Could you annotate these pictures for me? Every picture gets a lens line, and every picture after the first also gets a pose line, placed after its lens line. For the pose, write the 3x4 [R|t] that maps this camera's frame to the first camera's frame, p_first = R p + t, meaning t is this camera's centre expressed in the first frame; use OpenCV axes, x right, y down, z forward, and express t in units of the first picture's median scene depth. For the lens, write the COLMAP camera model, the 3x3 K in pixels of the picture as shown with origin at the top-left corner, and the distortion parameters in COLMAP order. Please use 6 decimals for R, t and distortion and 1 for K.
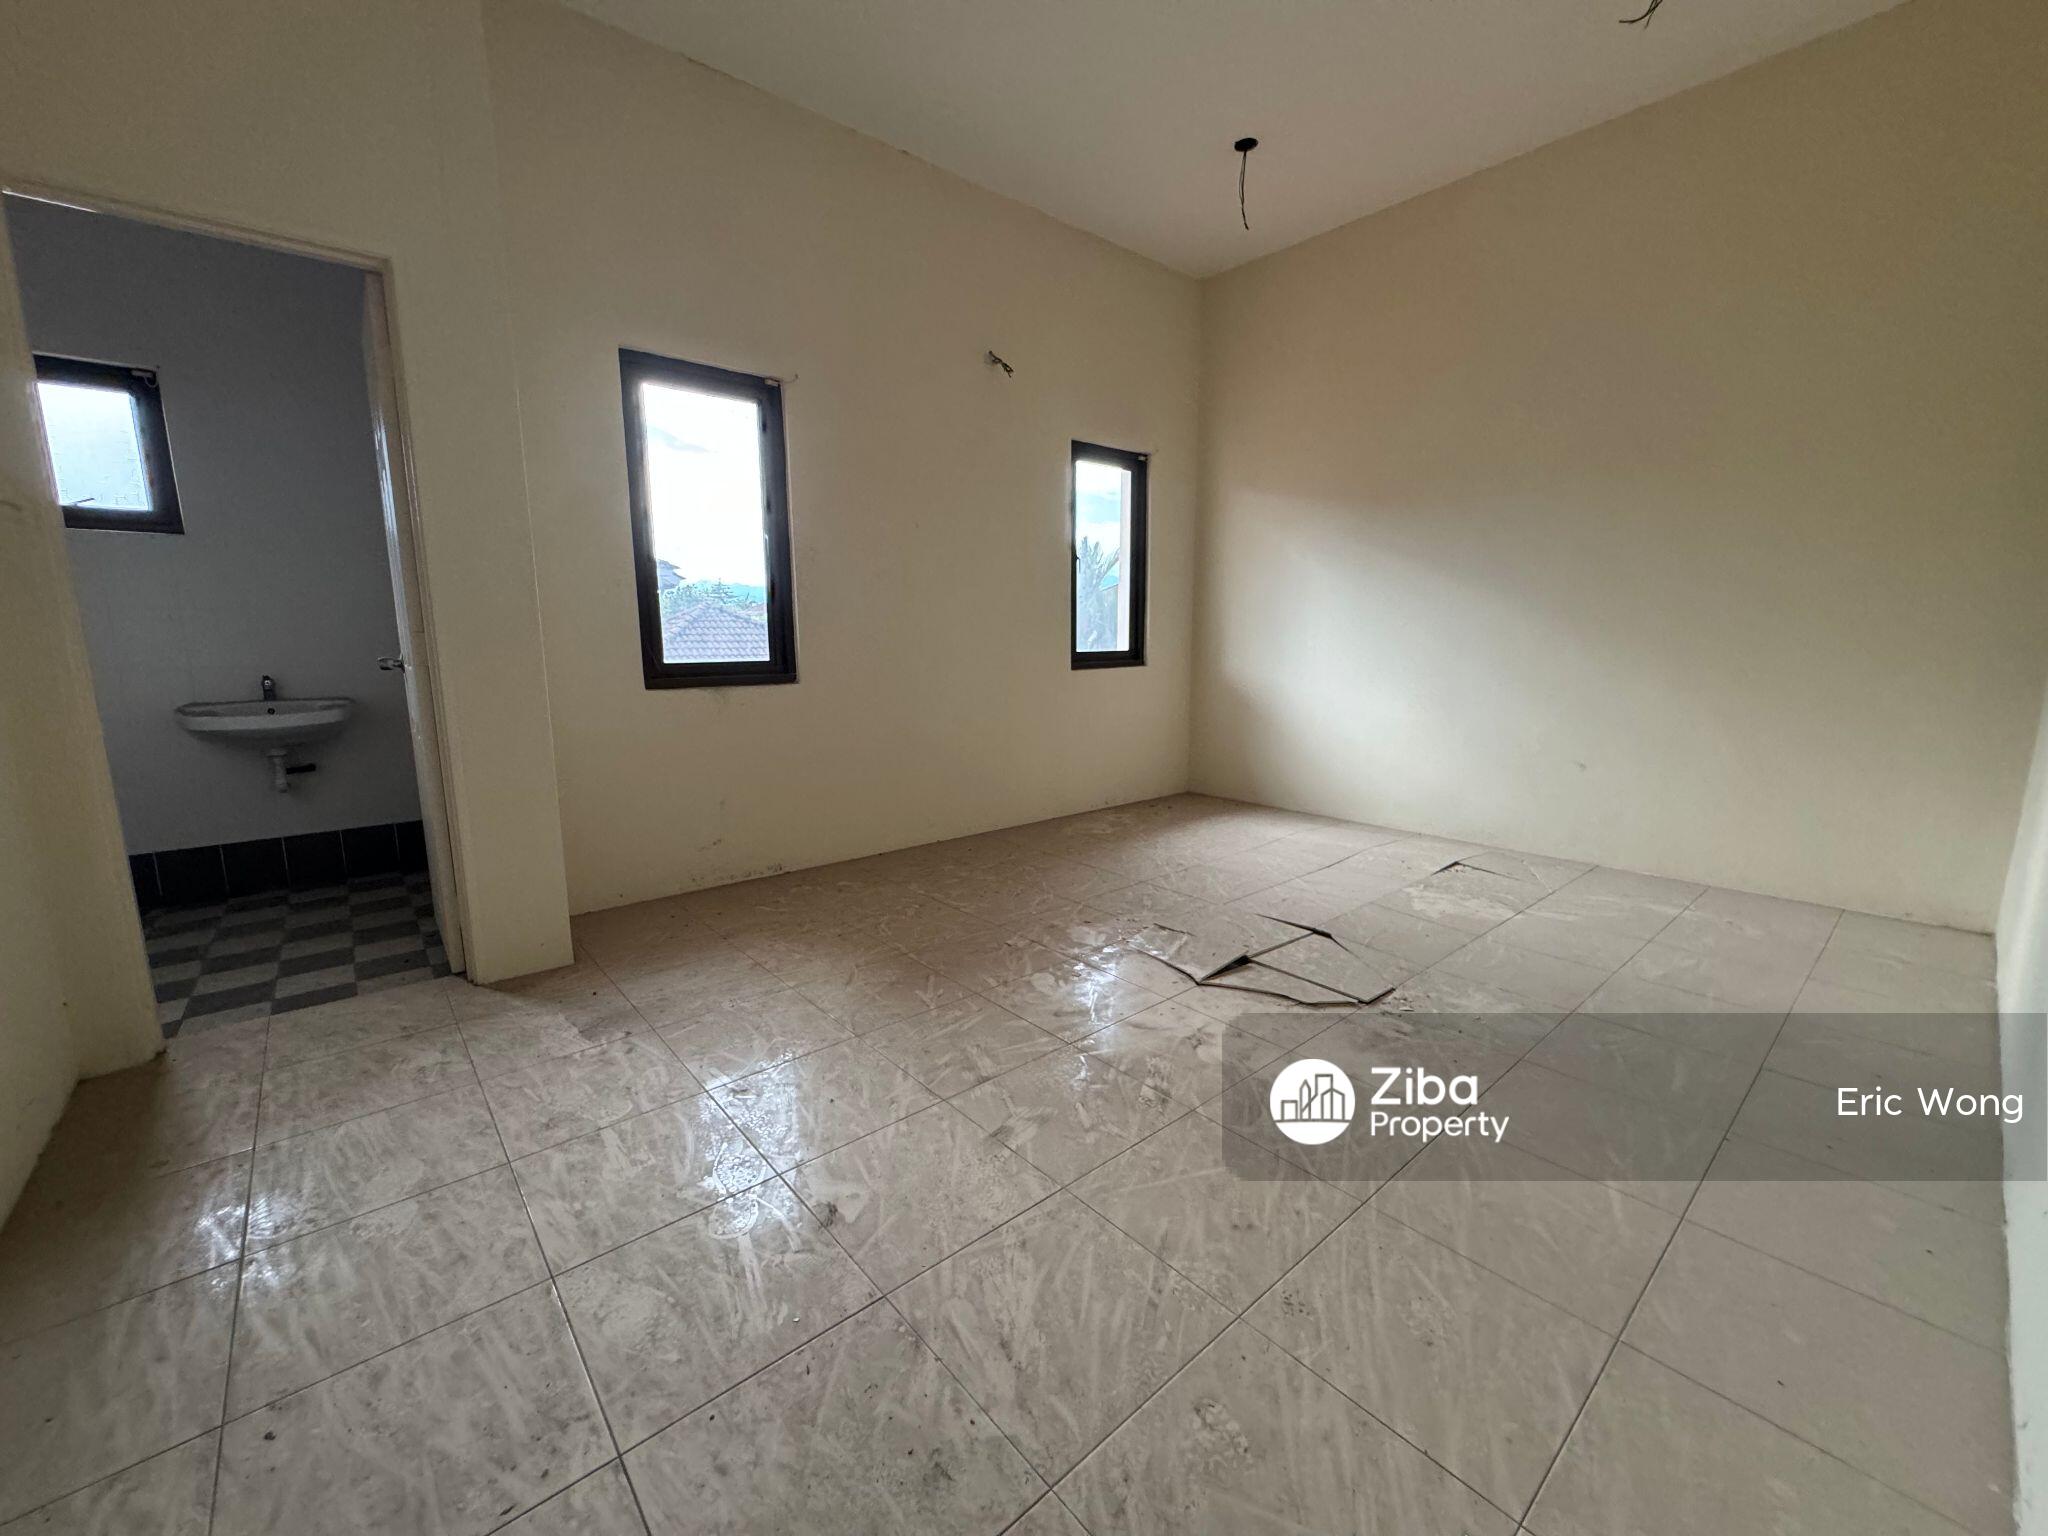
lens RADIAL K [[819.6, 0, 1020.7], [0, 819.6, 771.2], [0, 0, 1]] dist [-0.003664, 0.000946]
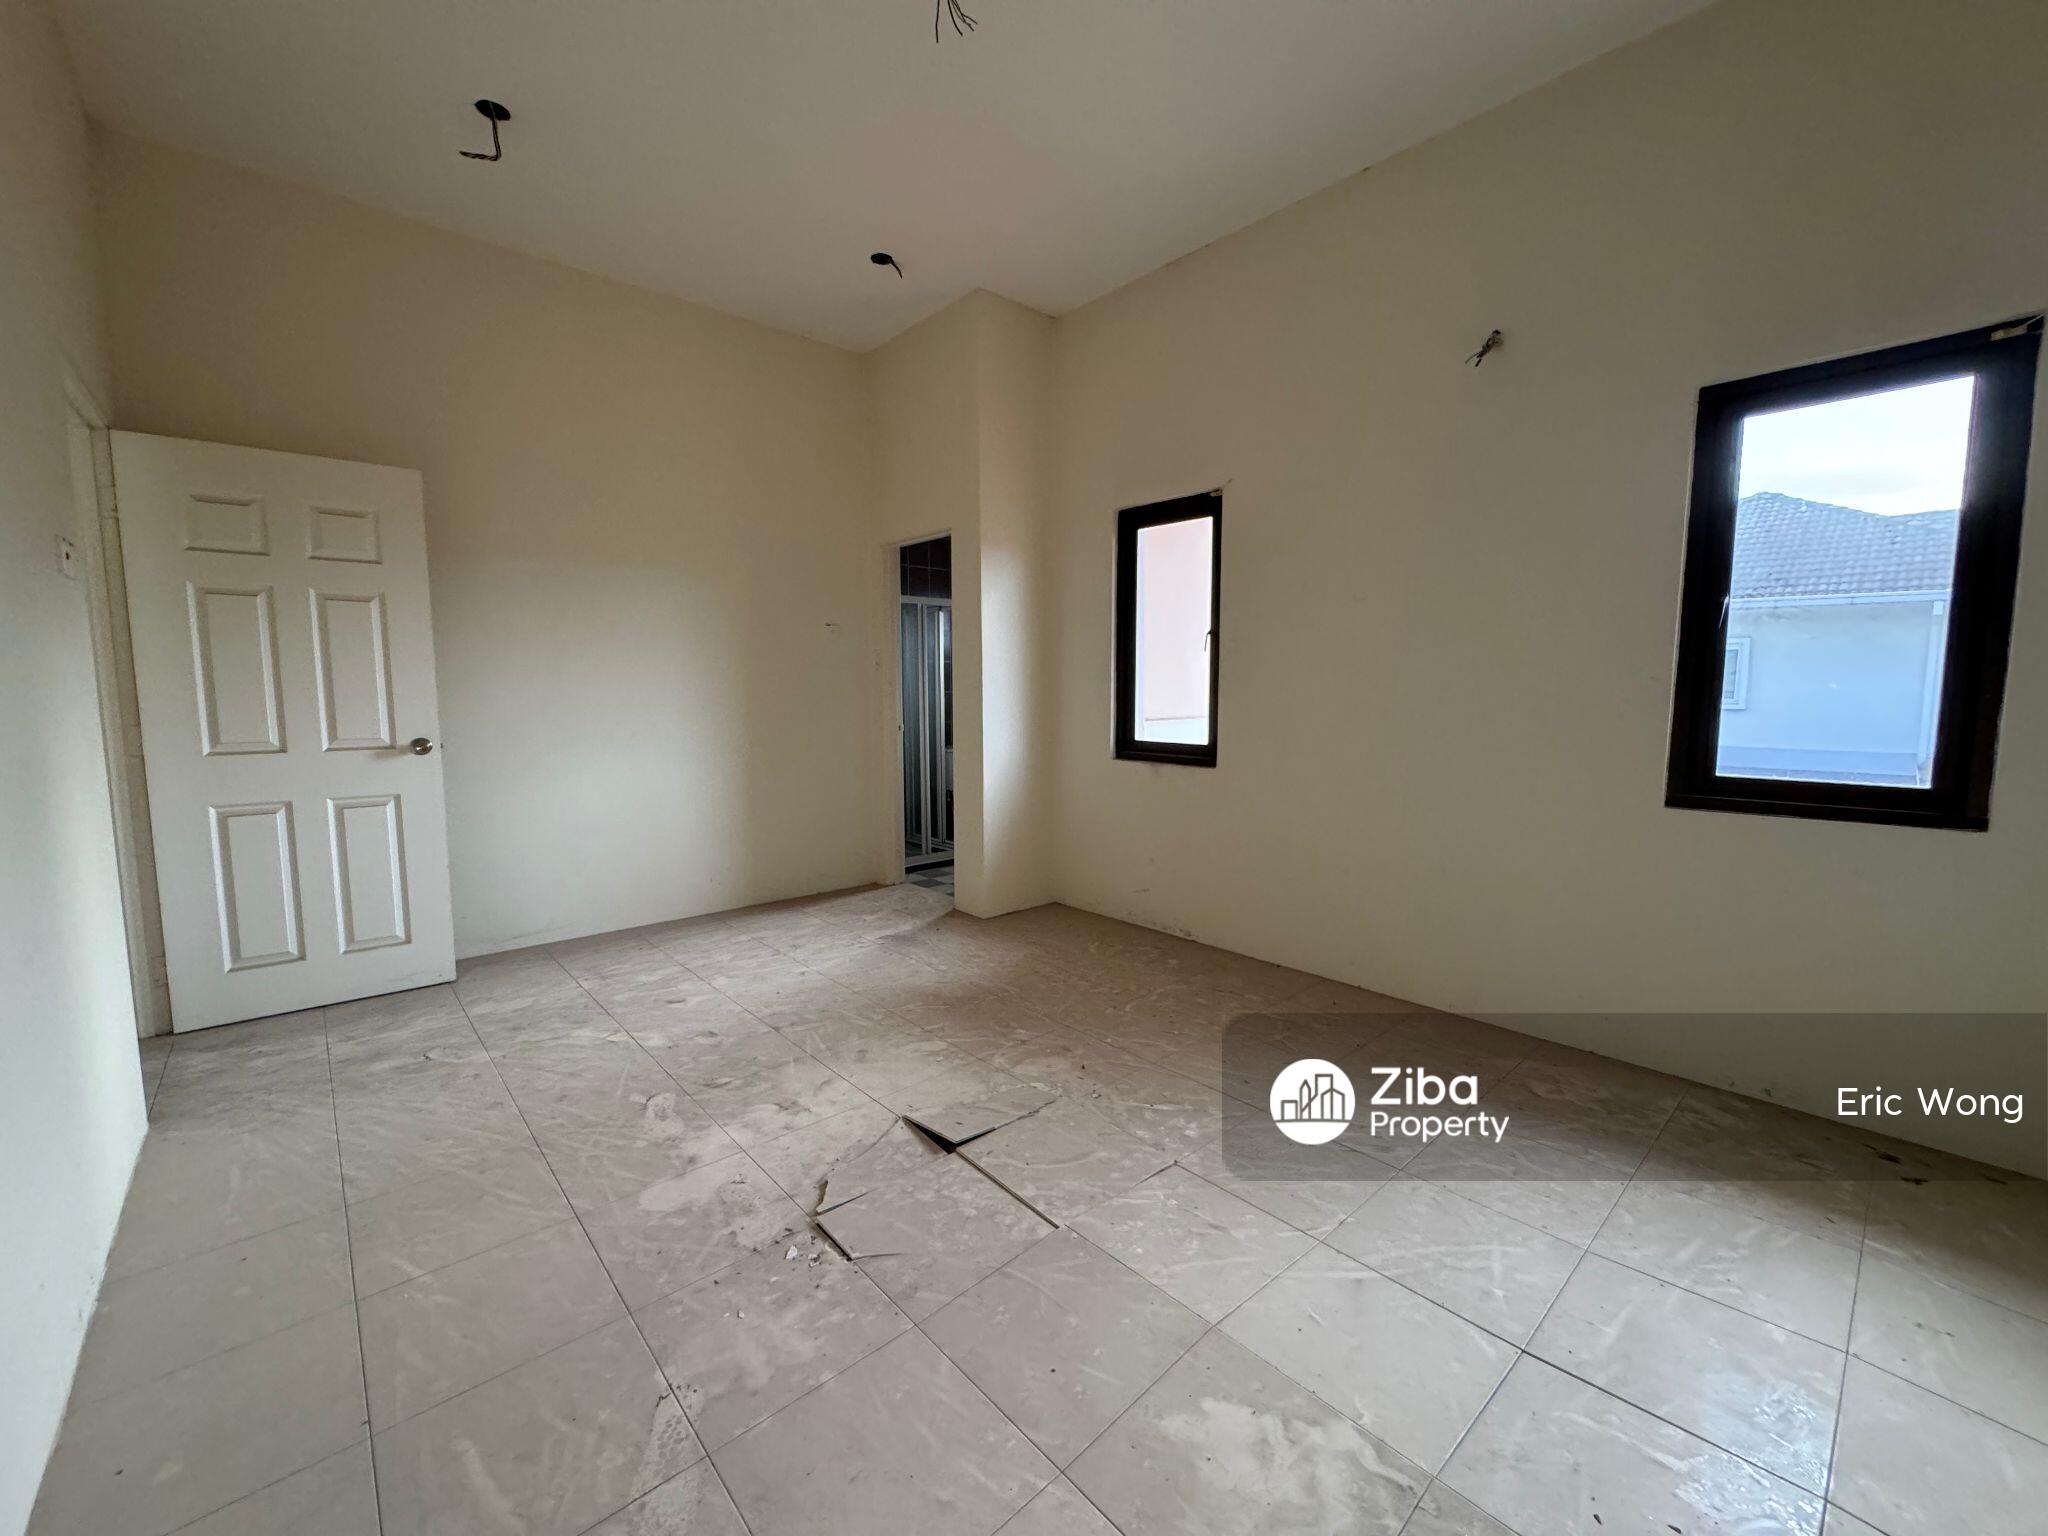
lens RADIAL K [[819.6, 0, 1017.8], [0, 819.6, 762.8], [0, 0, 1]] dist [-0.003664, 0.000946]
pose [[0.019327, 0.098035, -0.994995, 0.874179], [-0.166275, 0.981638, 0.093489, -0.193642], [0.985890, 0.163636, 0.035273, 0.814475]]
